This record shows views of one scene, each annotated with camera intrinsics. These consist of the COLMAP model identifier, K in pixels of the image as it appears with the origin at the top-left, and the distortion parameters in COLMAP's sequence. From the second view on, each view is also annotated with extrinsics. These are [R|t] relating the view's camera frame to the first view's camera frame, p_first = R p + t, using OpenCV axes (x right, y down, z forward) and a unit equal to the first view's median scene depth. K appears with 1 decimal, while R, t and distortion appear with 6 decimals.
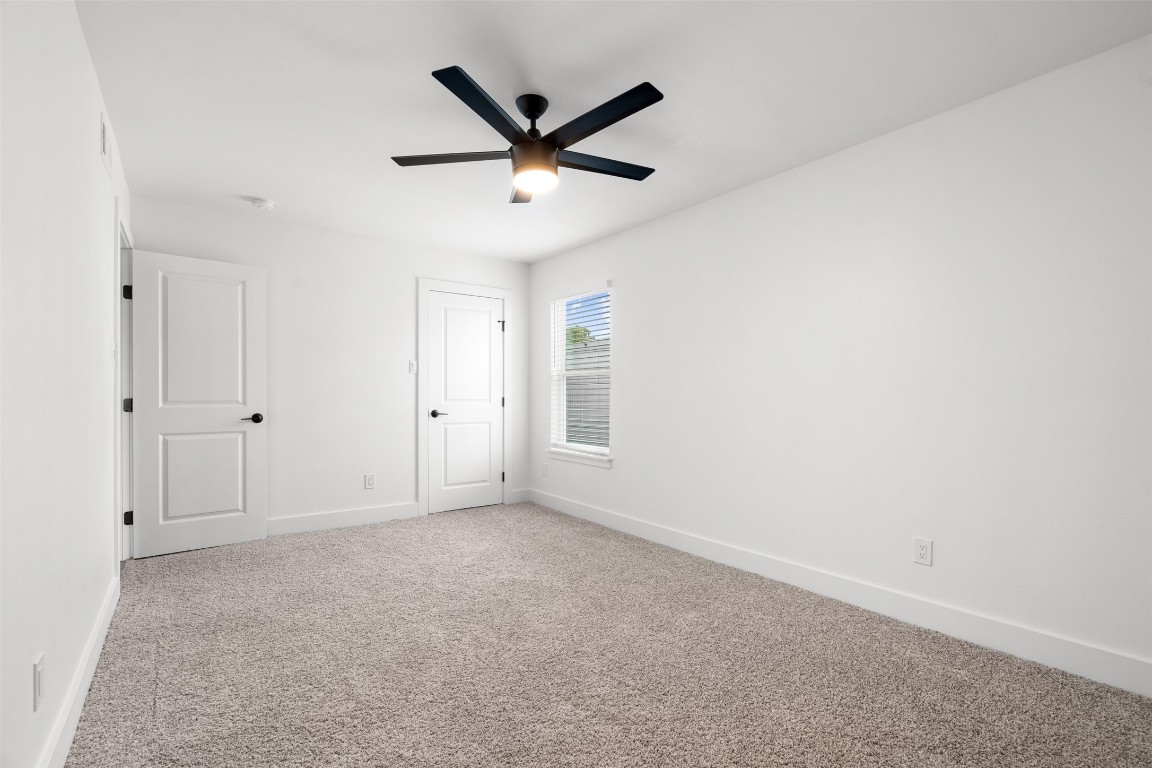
lens RADIAL K [[520.8, 0, 576.0], [0, 520.8, 398.1], [0, 0, 1]] dist [-0.001795, 0.000030]
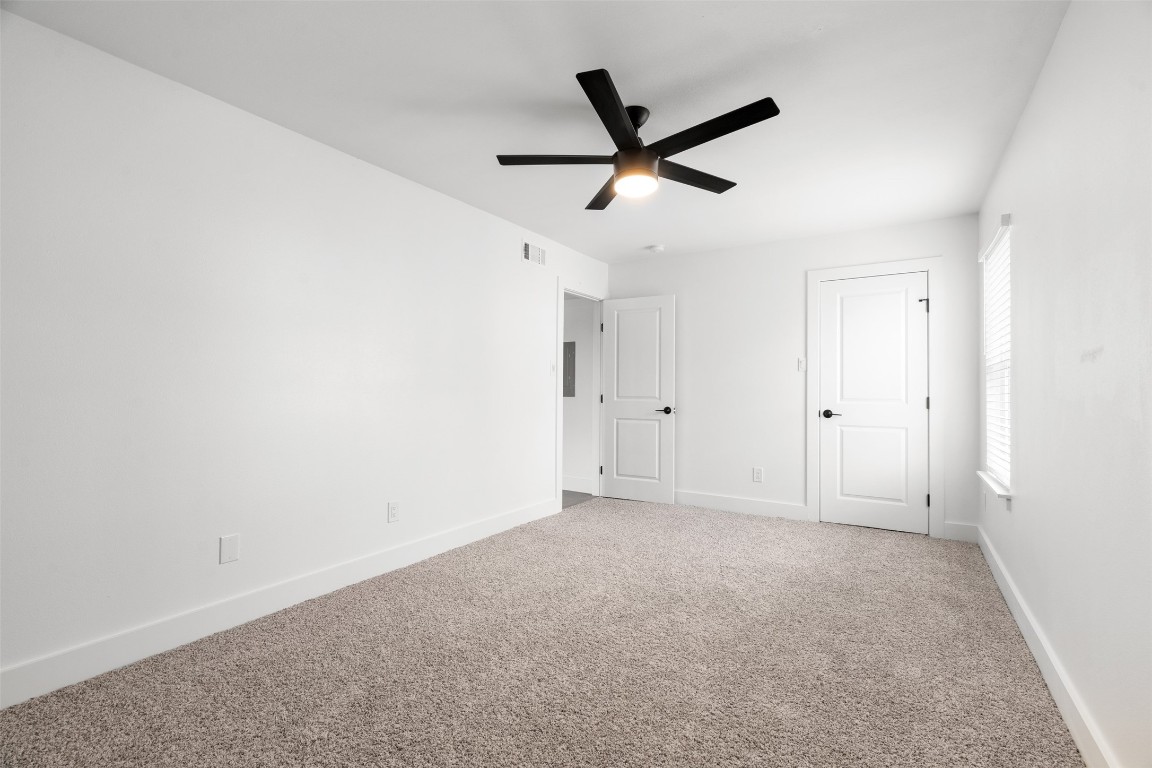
lens RADIAL K [[515.5, 0, 582.1], [0, 515.5, 383.4], [0, 0, 1]] dist [-0.005361, 0.000566]
pose [[0.369205, -0.011938, -0.929271, 0.426990], [-0.009238, 0.999821, -0.016515, -0.004854], [0.929302, 0.014682, 0.369028, 0.267729]]
